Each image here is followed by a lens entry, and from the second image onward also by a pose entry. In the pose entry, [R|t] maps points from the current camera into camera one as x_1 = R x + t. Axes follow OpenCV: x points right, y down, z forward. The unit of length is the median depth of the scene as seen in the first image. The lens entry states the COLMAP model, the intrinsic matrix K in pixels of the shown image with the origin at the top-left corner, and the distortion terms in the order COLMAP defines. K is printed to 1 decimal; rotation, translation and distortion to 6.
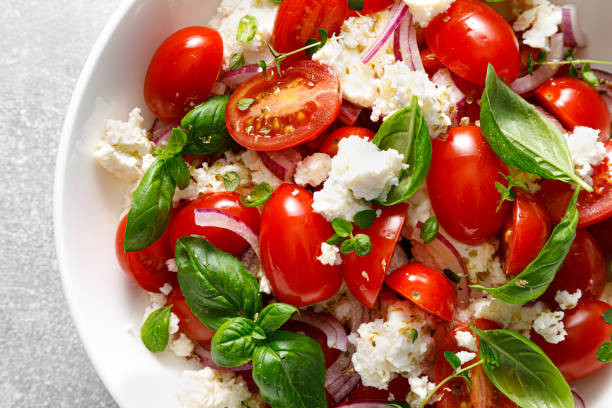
lens RADIAL K [[1603.8, 0, 306.2], [0, 1603.8, 205.0], [0, 0, 1]] dist [0.305665, 0.000000]
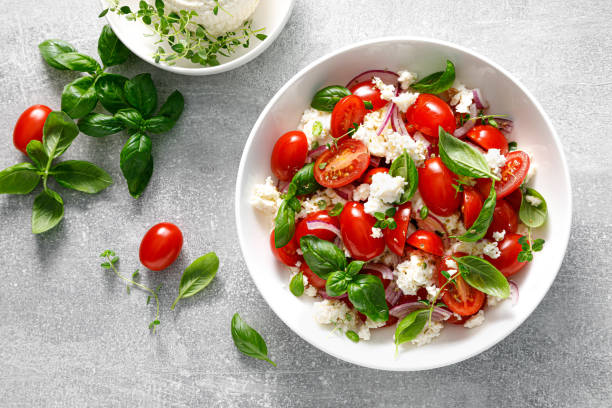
lens RADIAL K [[1603.8, 0, 298.7], [0, 1603.8, 187.6], [0, 0, 1]] dist [0.305665, 0.000000]
pose [[0.985357, -0.165455, -0.041195, 0.010420], [0.164755, 0.986134, -0.019874, -0.001178], [0.043912, 0.012796, 0.998953, -0.997046]]
